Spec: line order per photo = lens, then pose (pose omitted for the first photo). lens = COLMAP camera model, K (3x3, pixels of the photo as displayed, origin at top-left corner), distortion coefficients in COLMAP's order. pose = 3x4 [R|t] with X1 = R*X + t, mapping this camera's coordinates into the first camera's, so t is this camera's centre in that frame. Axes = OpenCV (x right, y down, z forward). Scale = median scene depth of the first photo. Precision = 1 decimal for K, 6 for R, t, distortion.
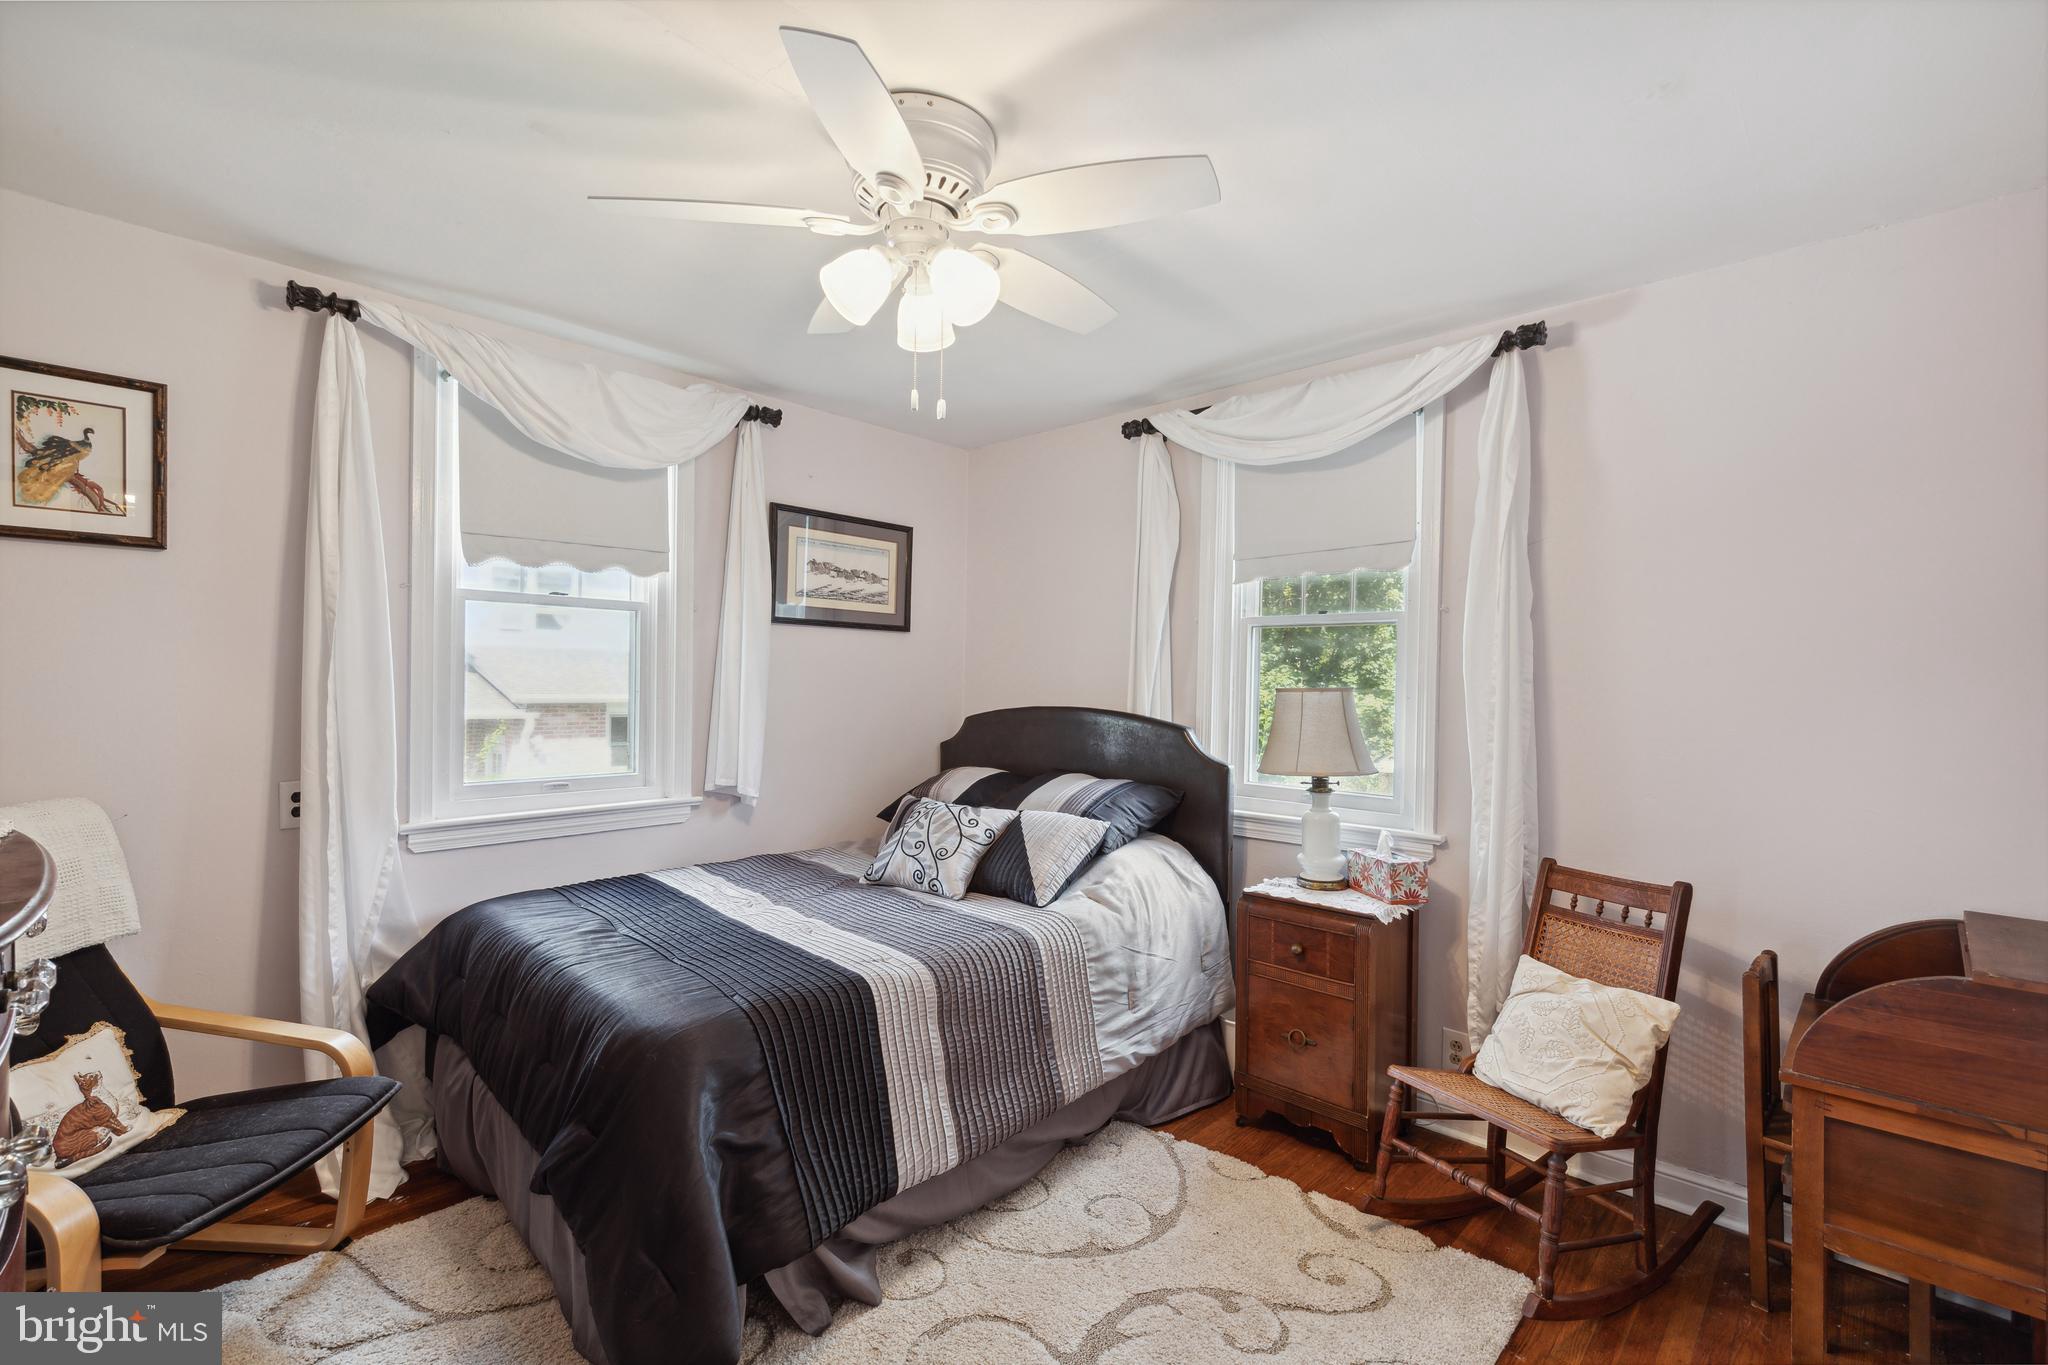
lens RADIAL K [[929.1, 0, 1024.8], [0, 929.1, 685.5], [0, 0, 1]] dist [-0.001771, -0.000217]
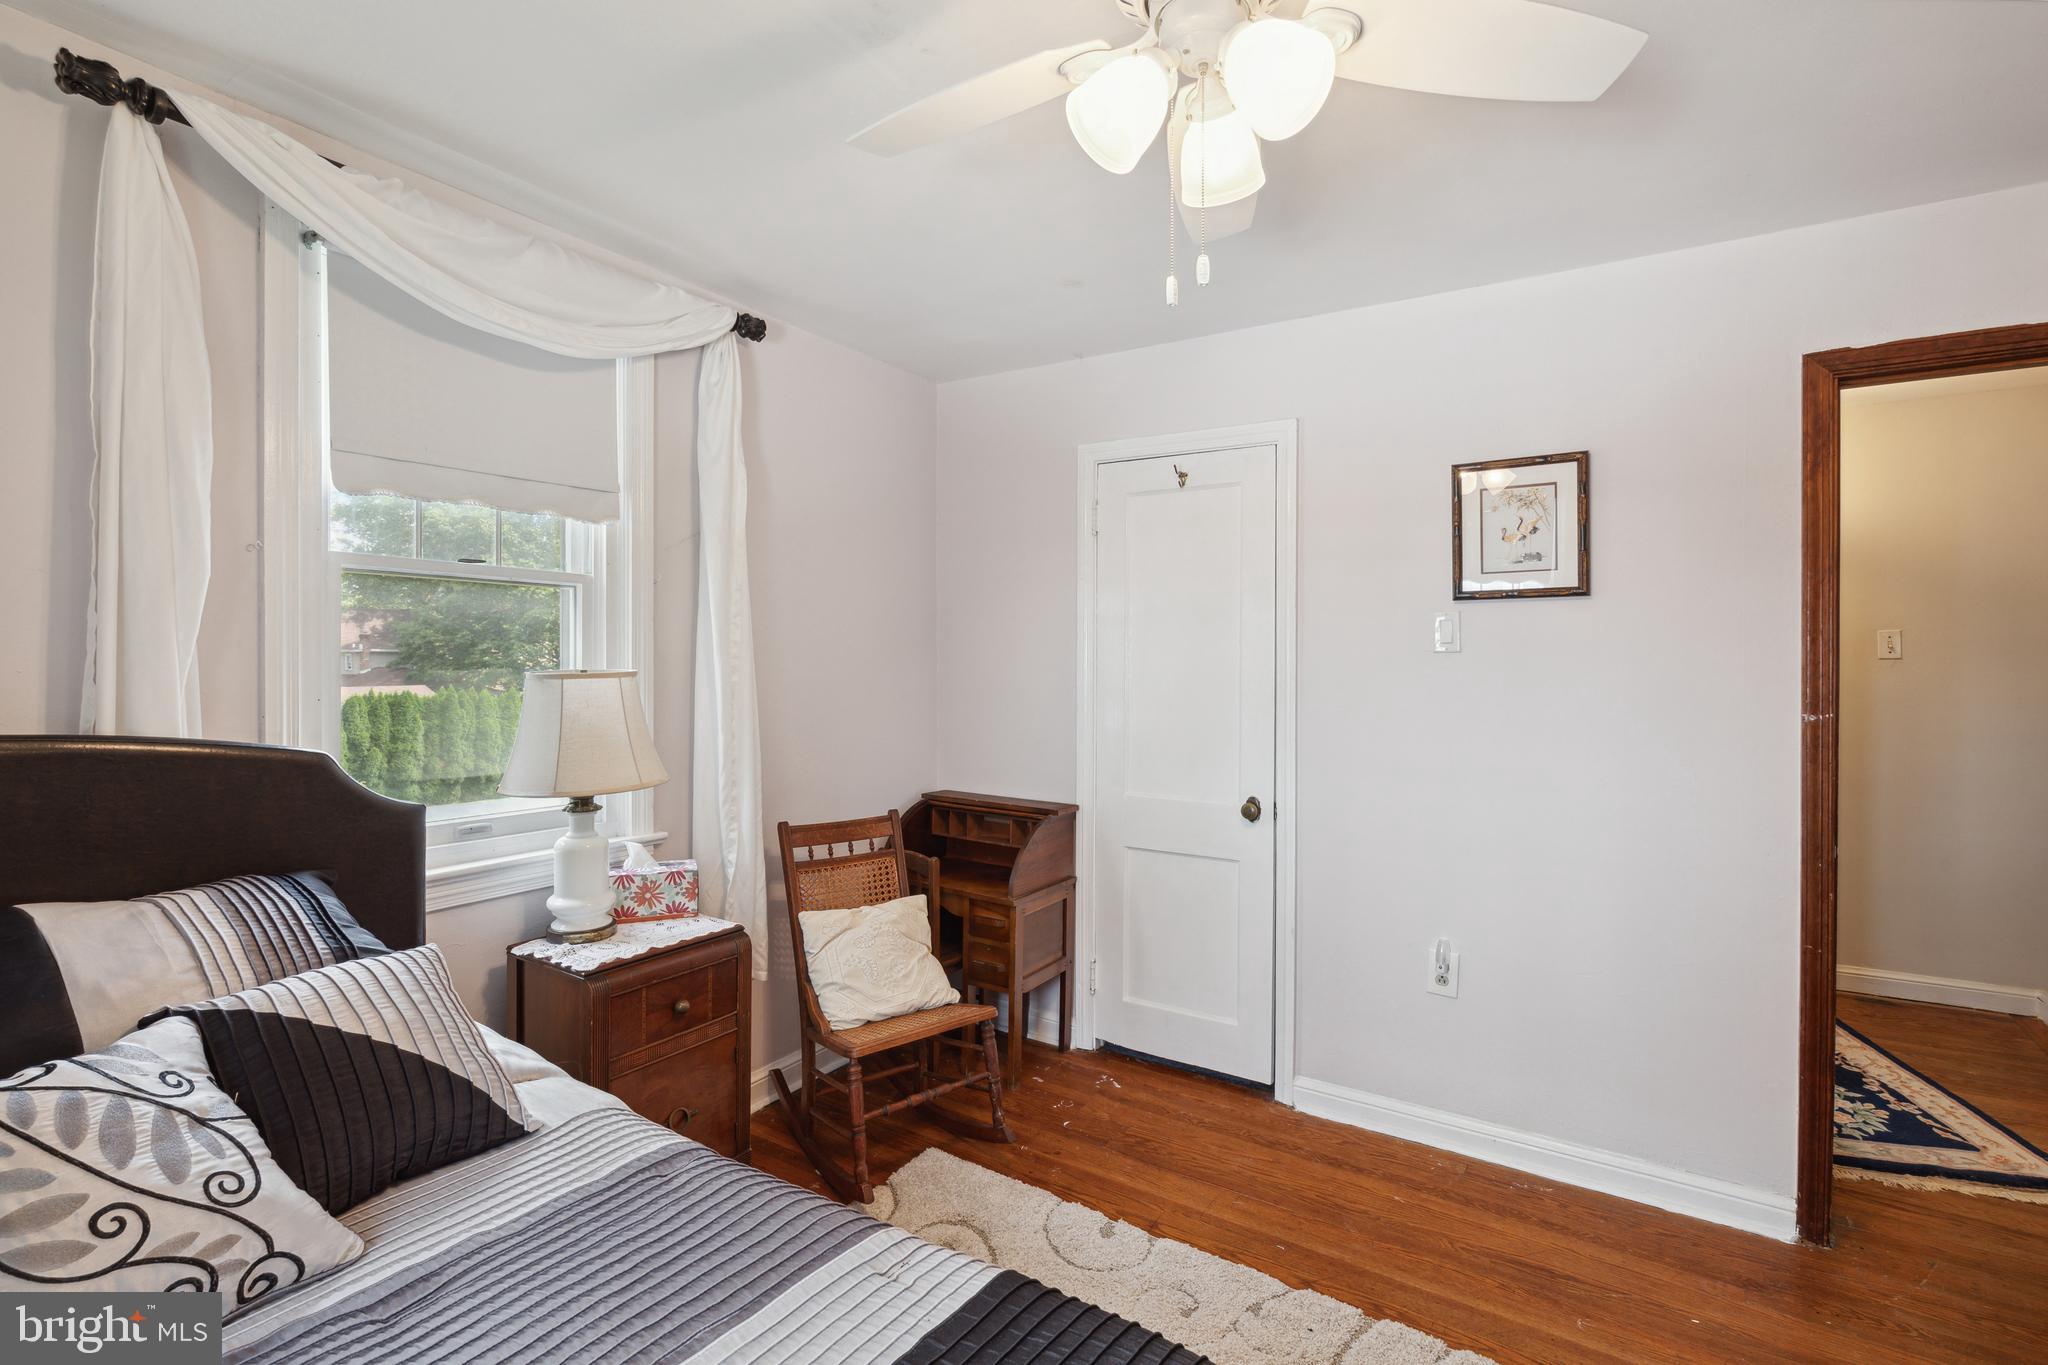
lens RADIAL K [[929.1, 0, 1023.4], [0, 929.1, 666.3], [0, 0, 1]] dist [-0.001771, -0.000217]
pose [[-0.207081, -0.008535, 0.978287, -0.562261], [-0.003280, 0.999962, 0.008030, -0.007068], [-0.978318, -0.001546, -0.207101, 0.947038]]
